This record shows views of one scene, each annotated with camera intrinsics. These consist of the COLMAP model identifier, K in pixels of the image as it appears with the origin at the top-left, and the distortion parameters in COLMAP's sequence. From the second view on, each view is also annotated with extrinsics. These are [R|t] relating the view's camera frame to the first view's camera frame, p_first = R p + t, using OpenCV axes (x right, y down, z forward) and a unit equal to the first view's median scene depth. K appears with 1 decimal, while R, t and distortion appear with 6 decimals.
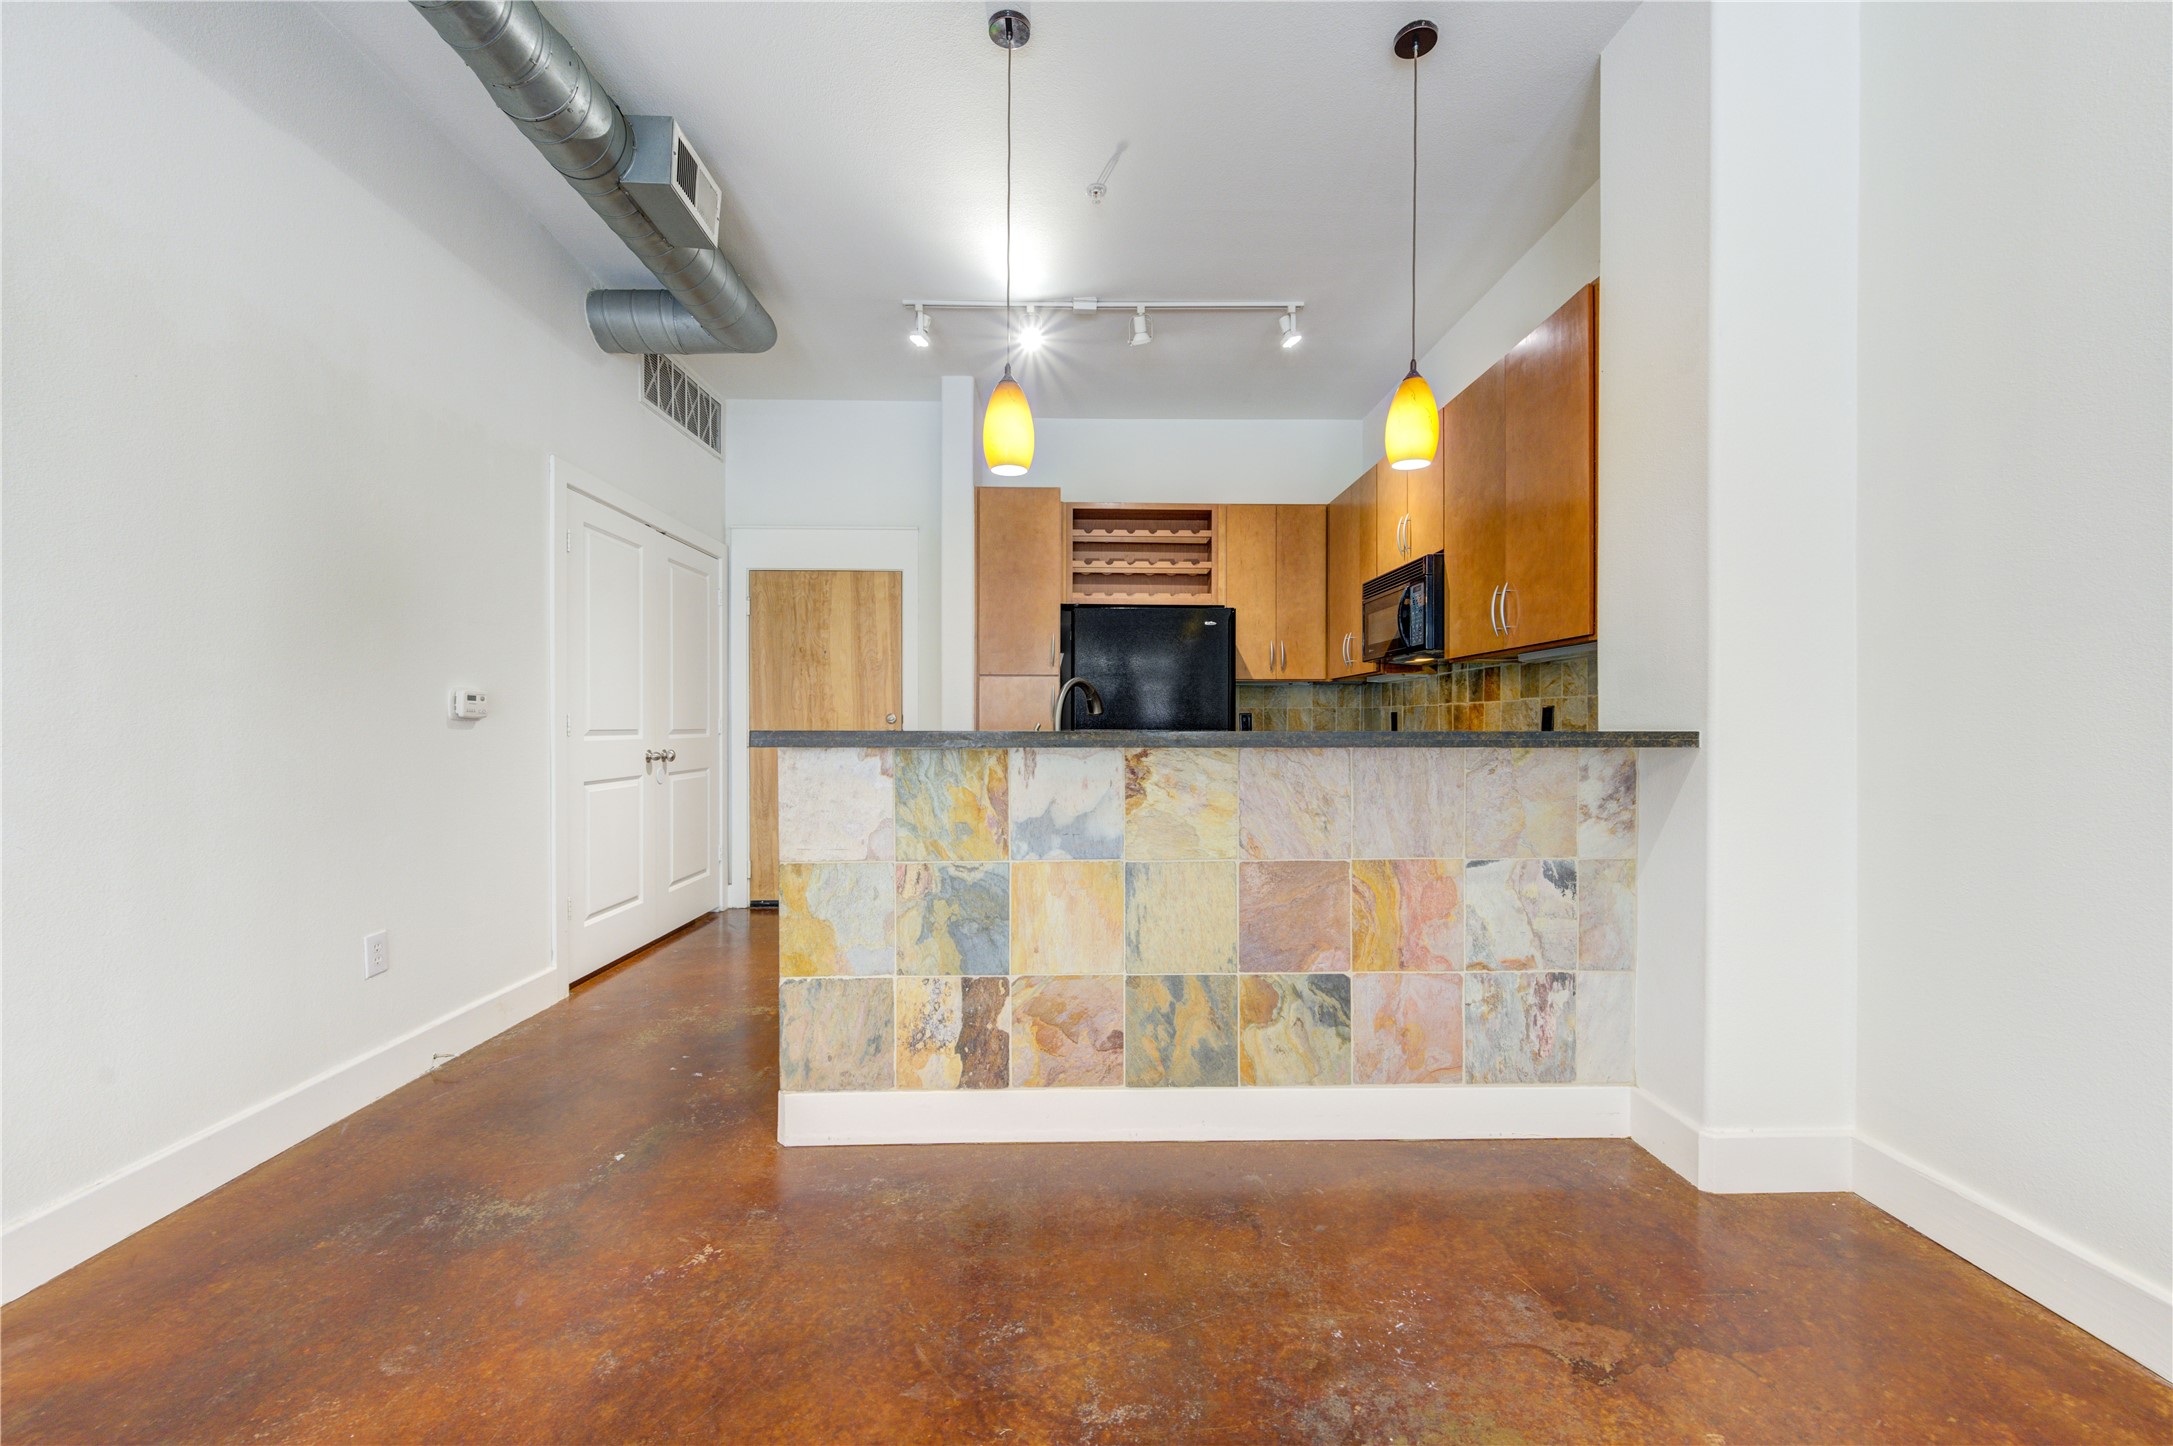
lens RADIAL K [[838.5, 0, 1090.8], [0, 838.5, 731.2], [0, 0, 1]] dist [-0.001700, -0.000351]
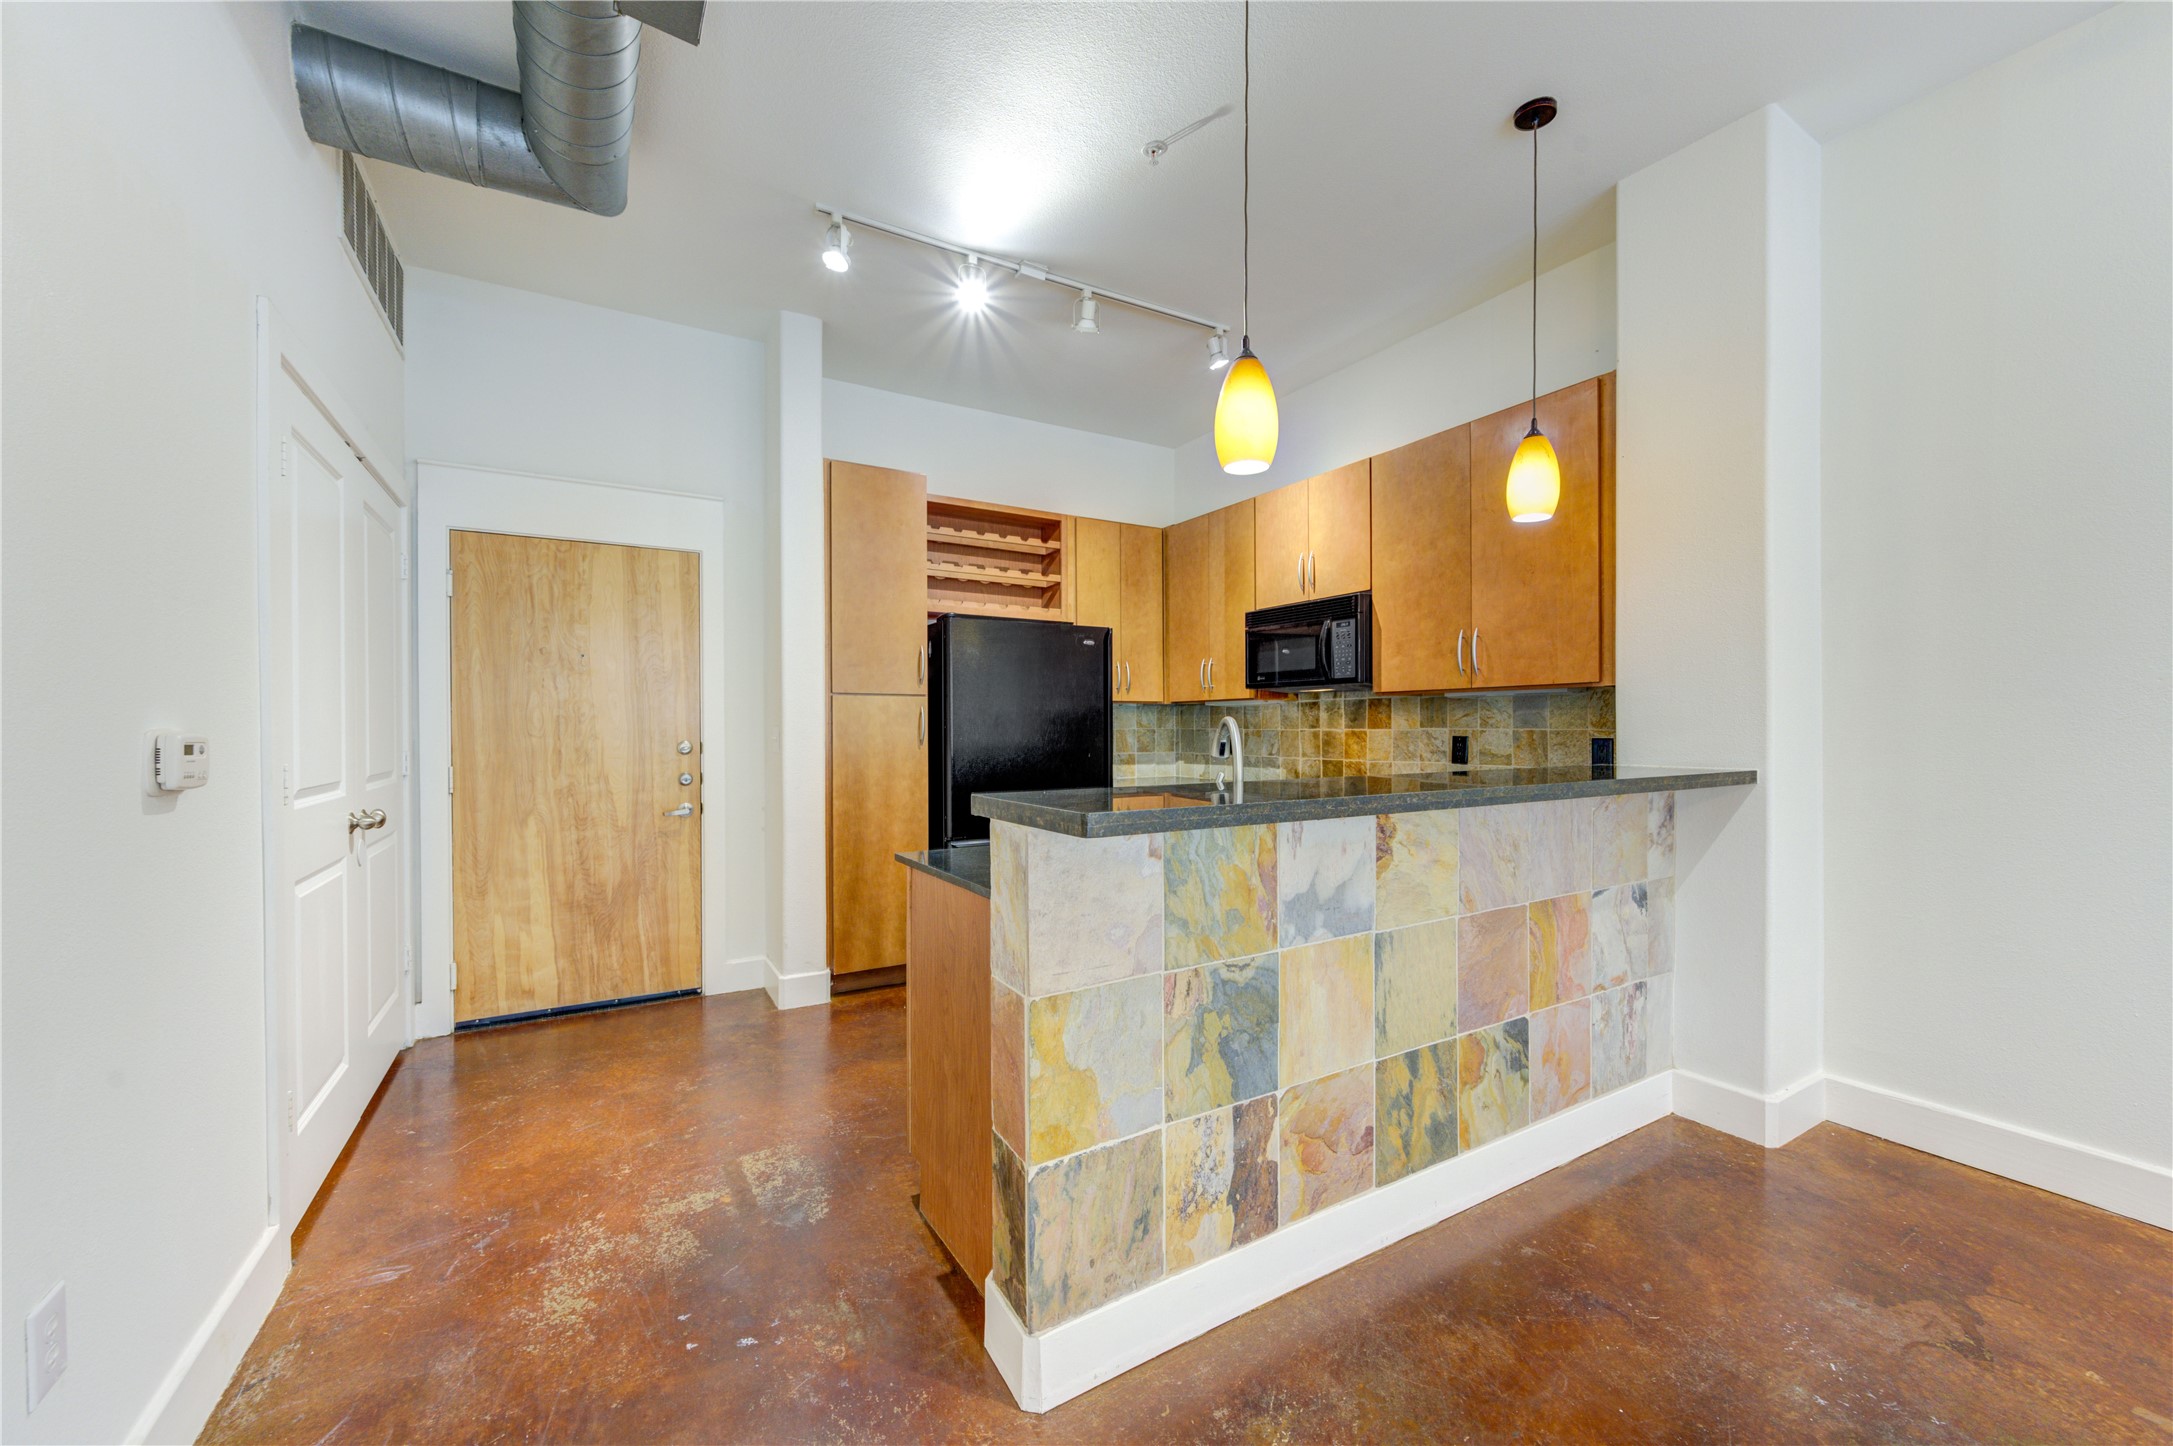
lens RADIAL K [[838.5, 0, 1090.8], [0, 838.5, 731.2], [0, 0, 1]] dist [-0.001700, -0.000351]
pose [[0.870888, -0.006630, 0.491437, -0.647891], [0.008608, 0.999961, -0.001764, -0.056994], [-0.491406, 0.005766, 0.870911, 0.376388]]
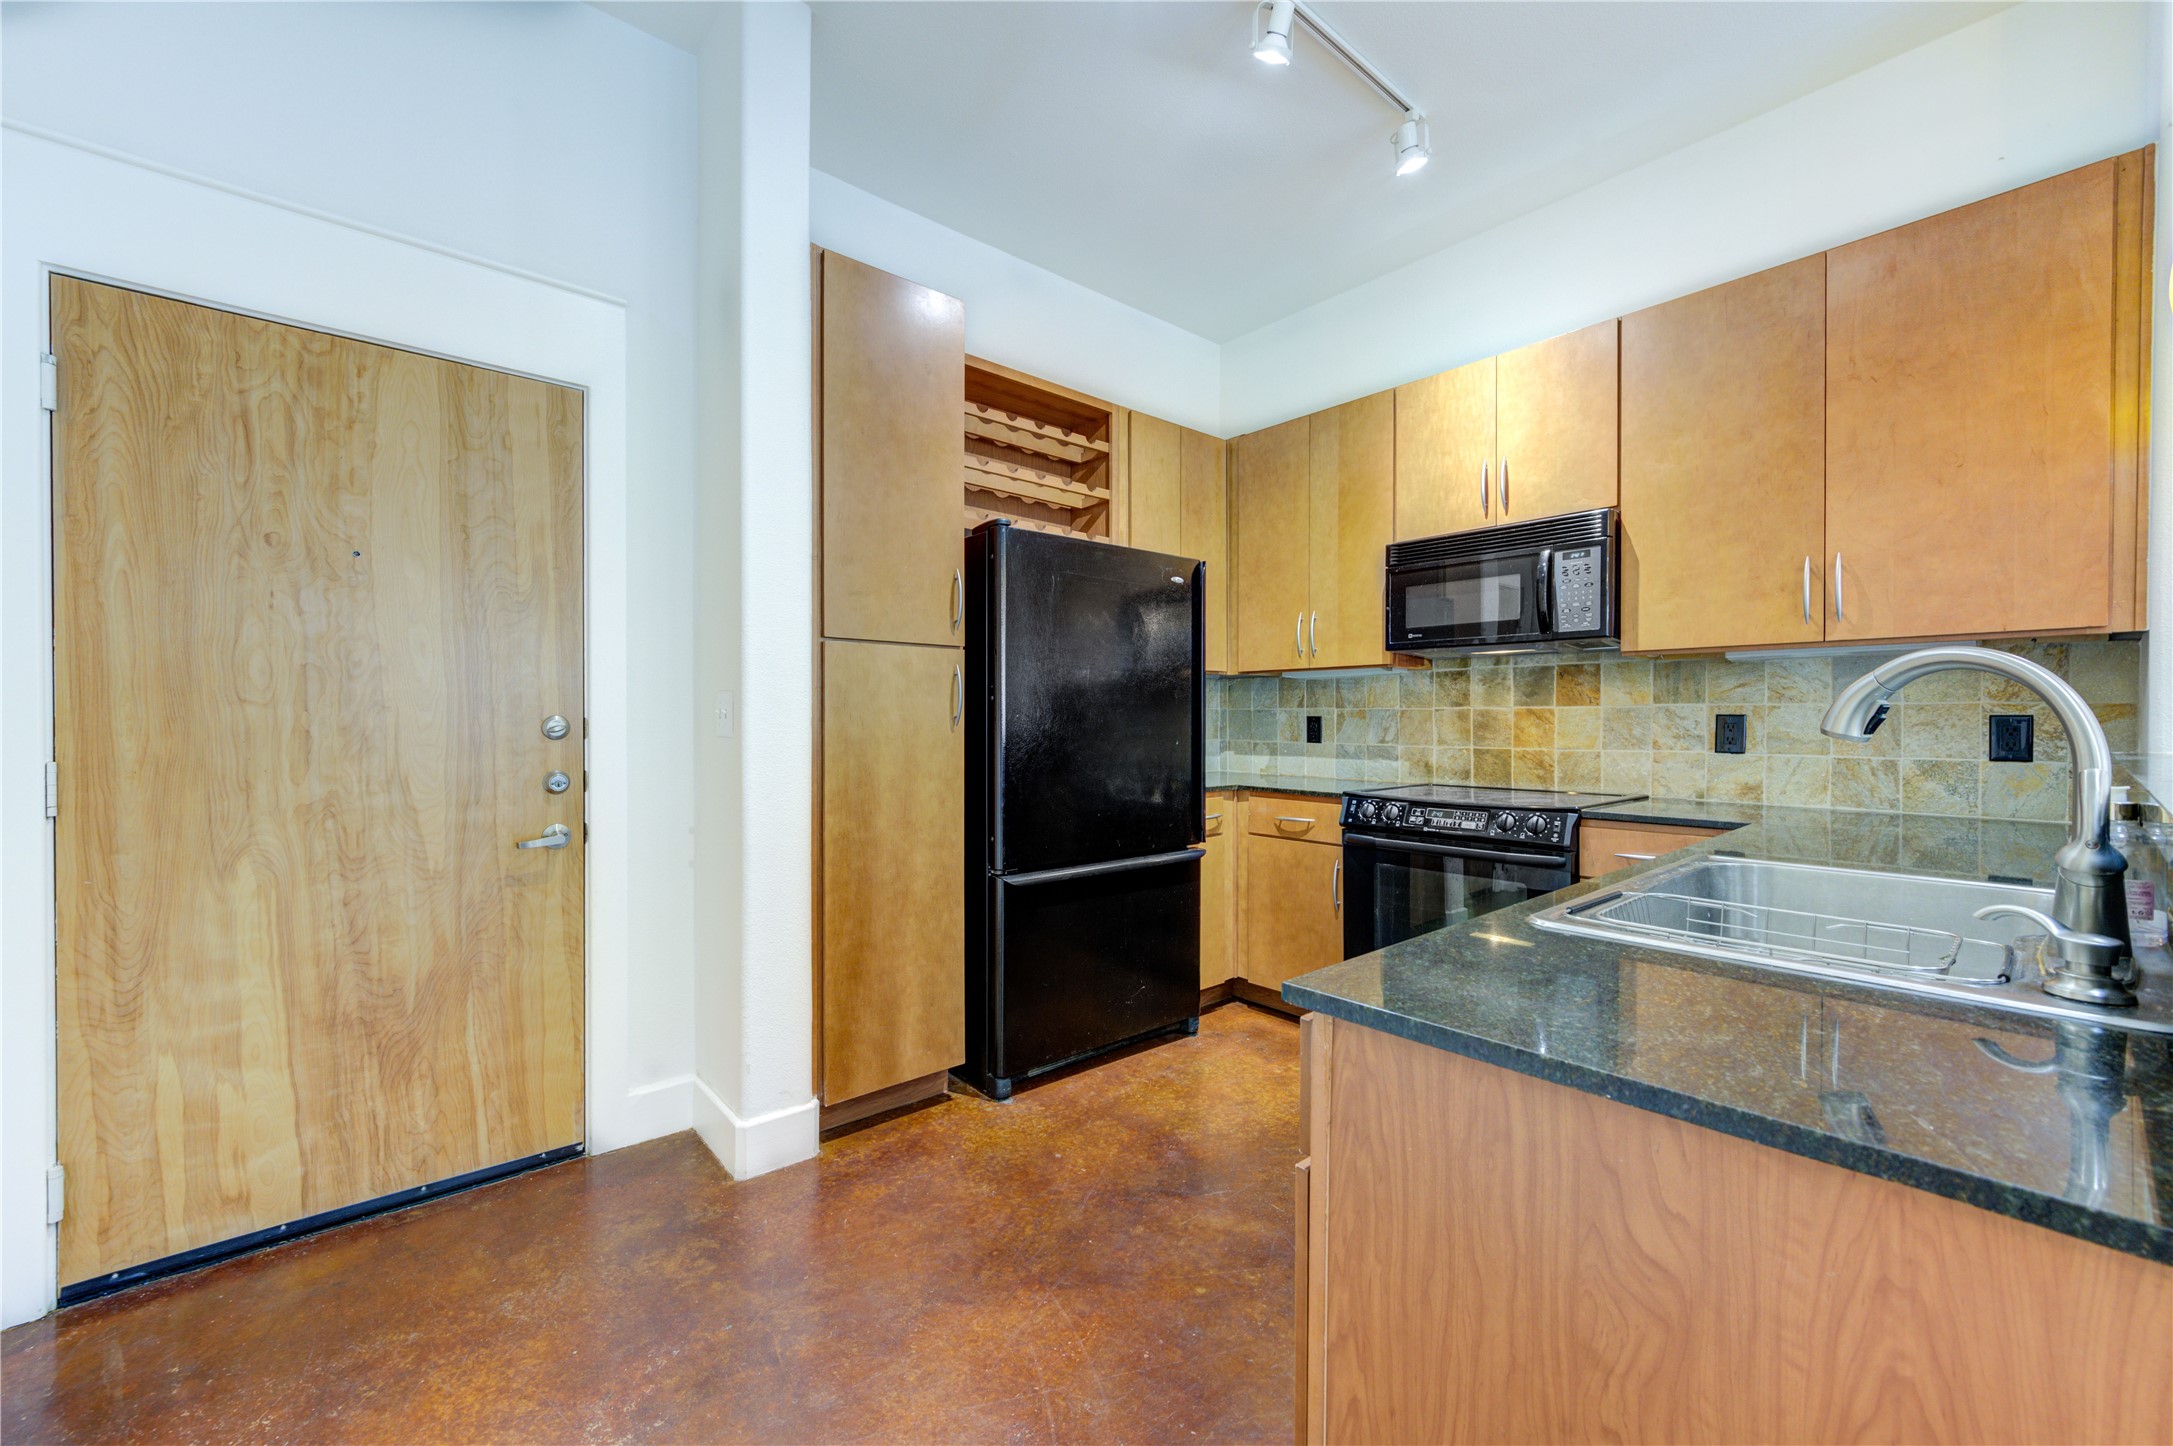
lens RADIAL K [[855.3, 0, 1079.2], [0, 855.3, 723.7], [0, 0, 1]] dist [-0.002715, 0.000238]
pose [[0.776510, -0.003567, 0.630094, -0.682322], [0.005260, 0.999986, -0.000822, -0.034494], [-0.630083, 0.003953, 0.776518, 1.097261]]
